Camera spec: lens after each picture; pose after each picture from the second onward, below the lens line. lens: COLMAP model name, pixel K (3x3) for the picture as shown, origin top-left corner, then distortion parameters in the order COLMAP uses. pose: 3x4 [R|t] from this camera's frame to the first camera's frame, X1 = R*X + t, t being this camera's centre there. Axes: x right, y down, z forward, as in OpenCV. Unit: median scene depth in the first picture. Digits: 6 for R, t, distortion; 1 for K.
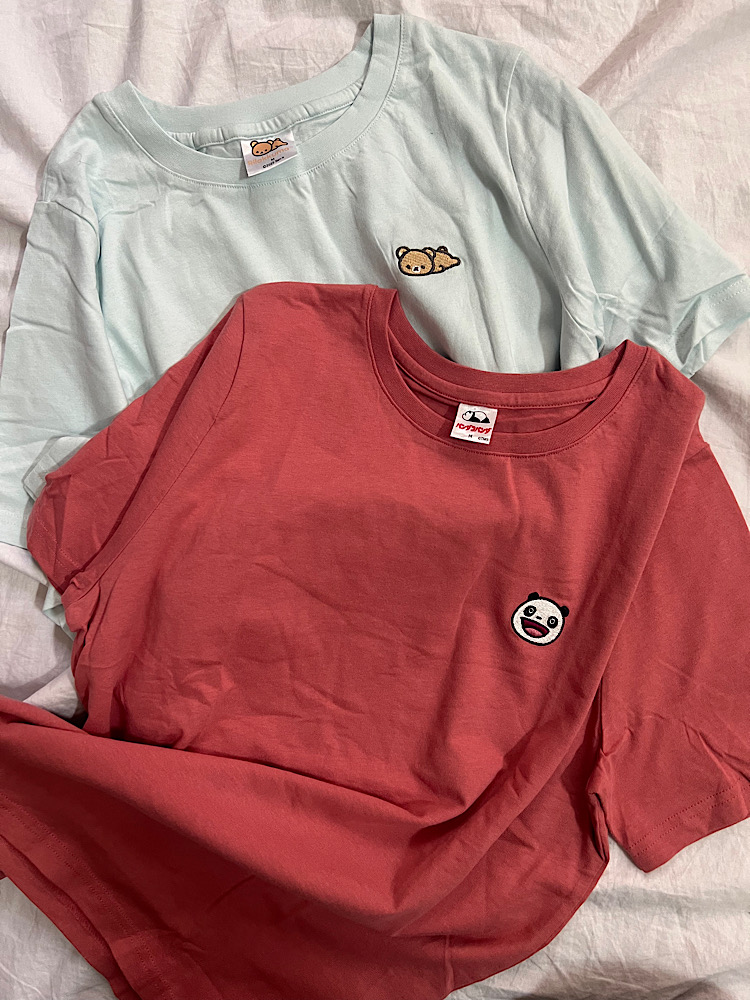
lens RADIAL K [[765.2, 0, 377.2], [0, 765.2, 495.1], [0, 0, 1]] dist [0.079629, -0.131446]
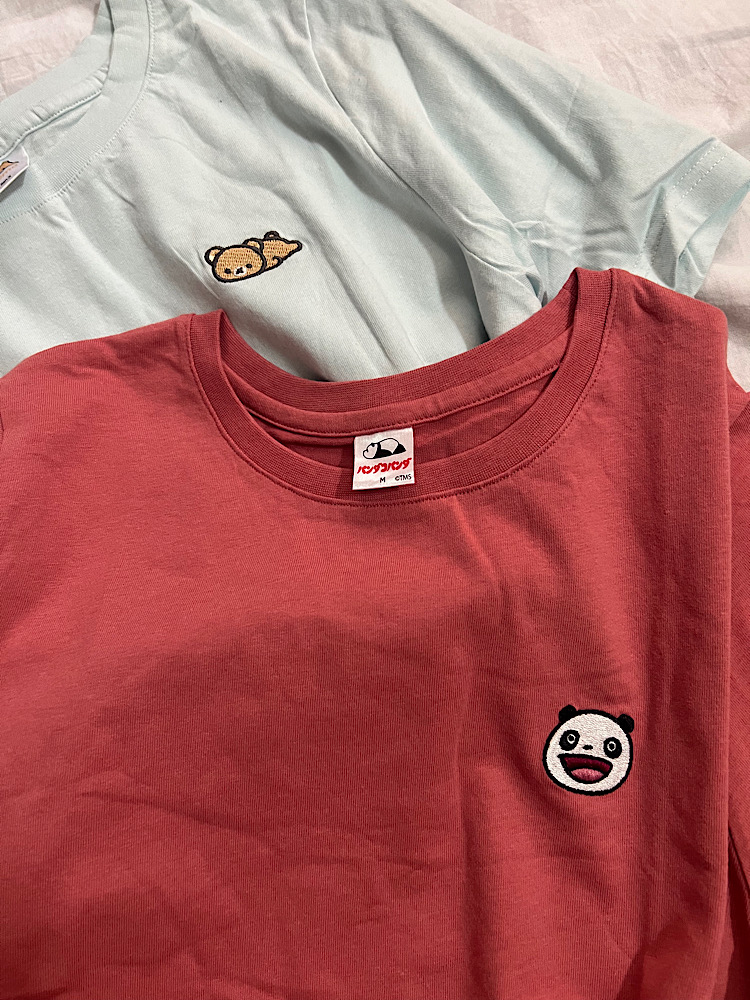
lens RADIAL K [[765.2, 0, 377.2], [0, 765.2, 495.1], [0, 0, 1]] dist [0.079629, -0.131446]
pose [[0.961157, -0.275242, 0.020476, 0.098100], [0.274168, 0.943597, -0.185623, 0.044891], [0.031770, 0.184026, 0.982408, 0.388002]]
